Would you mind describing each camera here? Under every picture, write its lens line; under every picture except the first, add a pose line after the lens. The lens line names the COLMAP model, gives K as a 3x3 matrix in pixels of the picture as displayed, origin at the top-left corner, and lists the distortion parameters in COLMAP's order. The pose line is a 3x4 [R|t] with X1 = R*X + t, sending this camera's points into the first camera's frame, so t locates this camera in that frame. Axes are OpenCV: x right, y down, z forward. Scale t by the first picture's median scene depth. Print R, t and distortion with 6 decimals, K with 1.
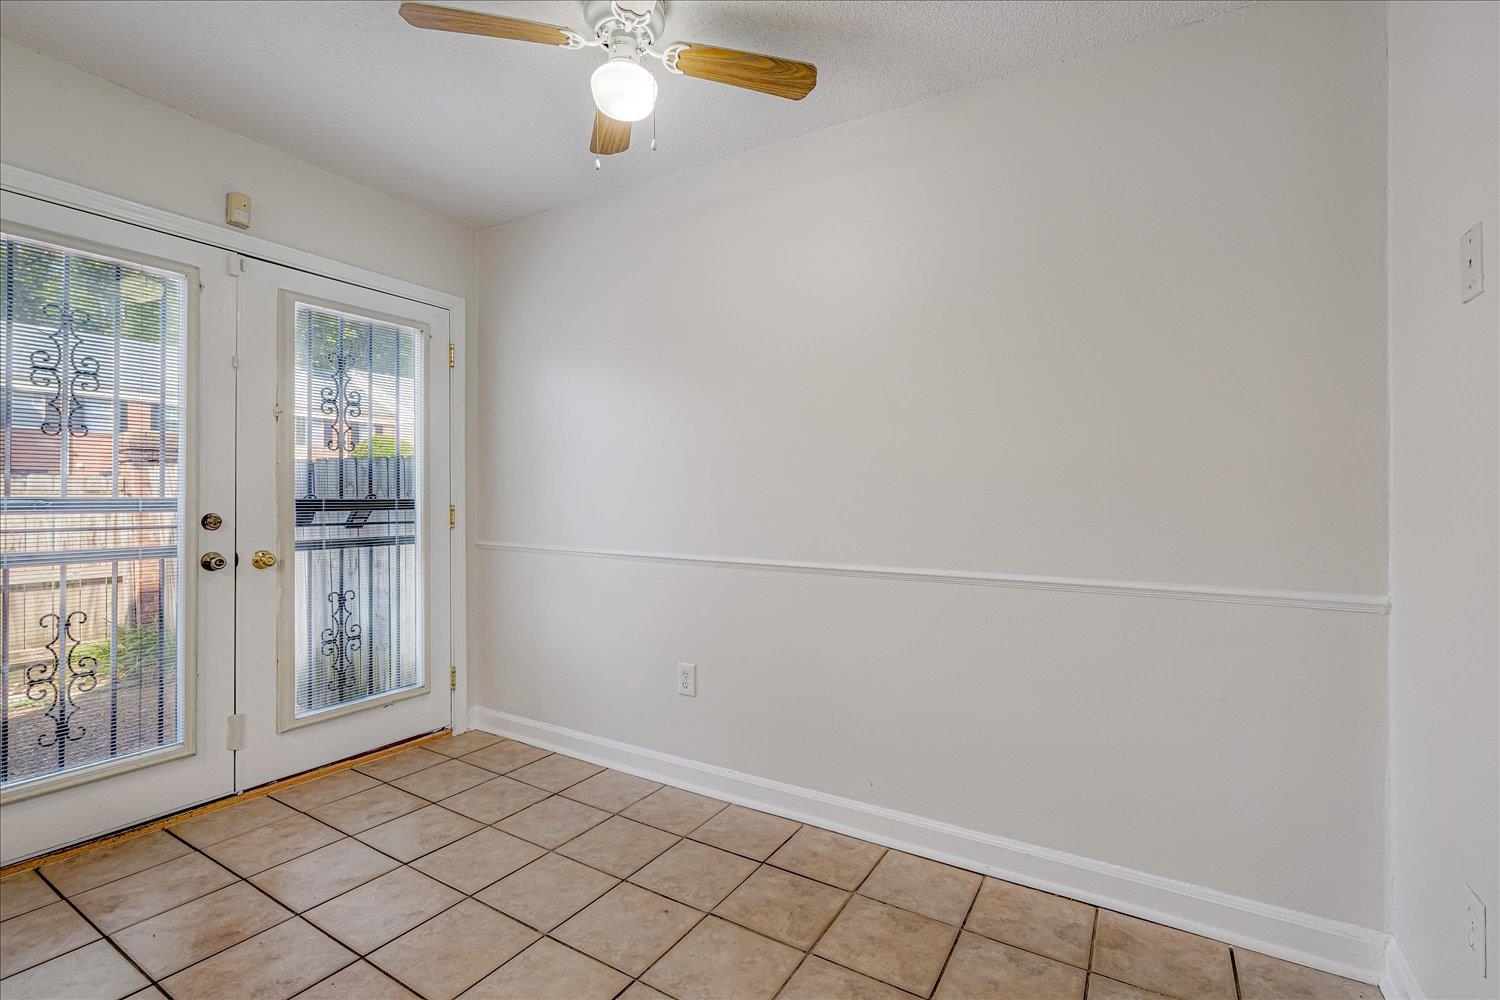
lens RADIAL K [[683.5, 0, 740.9], [0, 683.5, 490.5], [0, 0, 1]] dist [-0.003067, 0.000171]
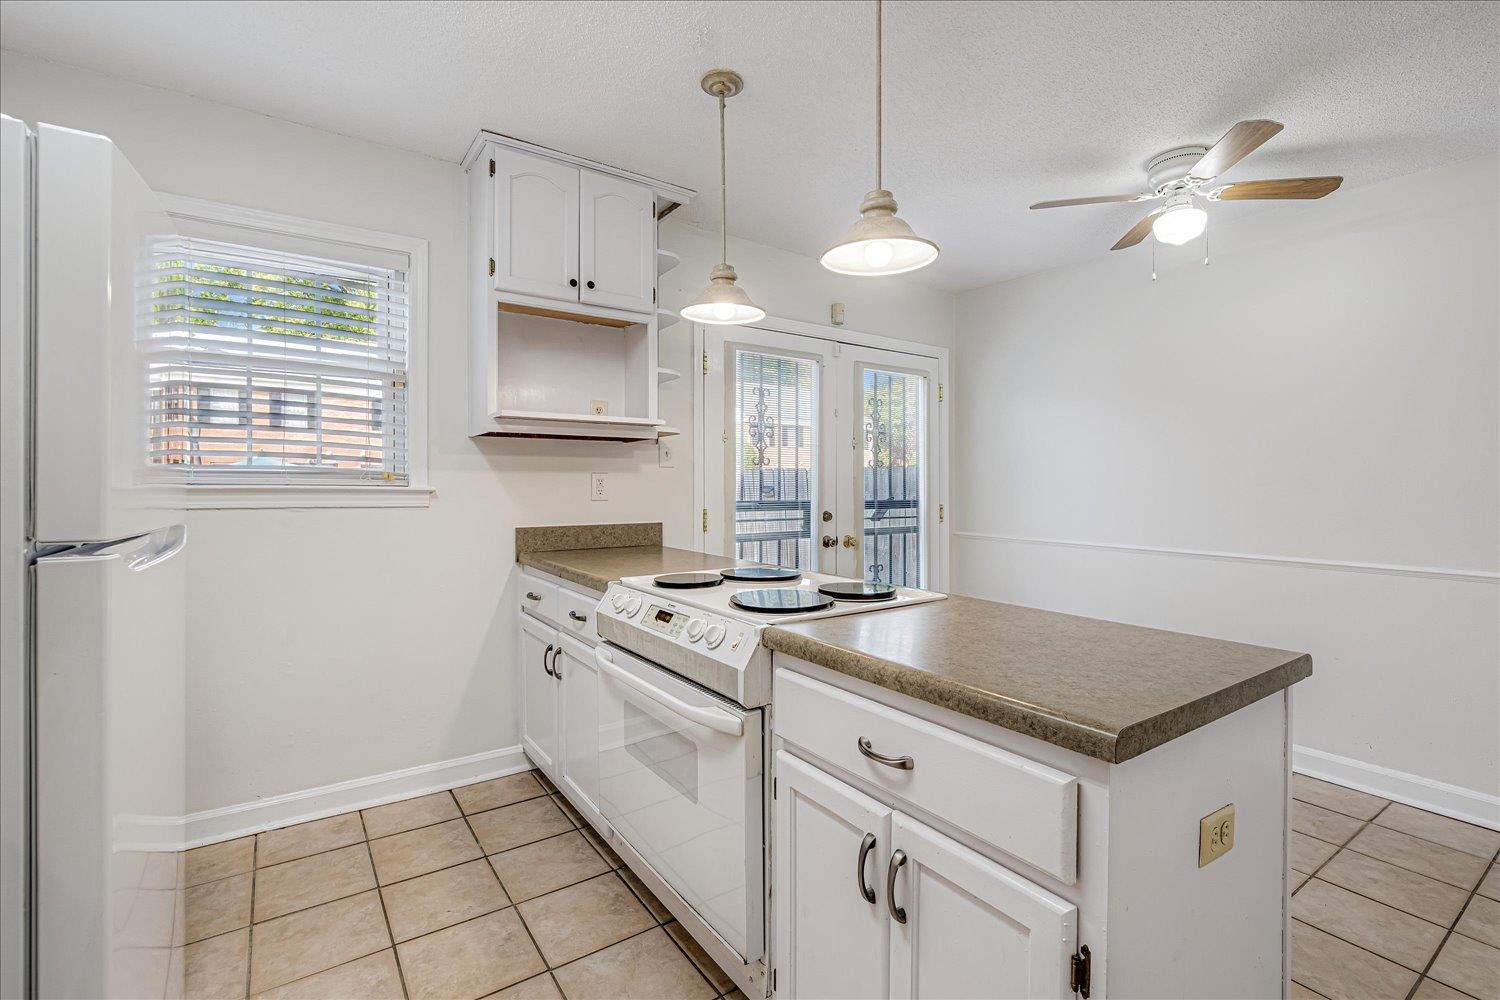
lens RADIAL K [[683.5, 0, 738.1], [0, 683.5, 485.0], [0, 0, 1]] dist [-0.003067, 0.000171]
pose [[0.910812, -0.000795, -0.412820, -0.298800], [0.004554, 0.999957, 0.008122, -0.037500], [0.412796, -0.009278, 0.910776, -0.491452]]
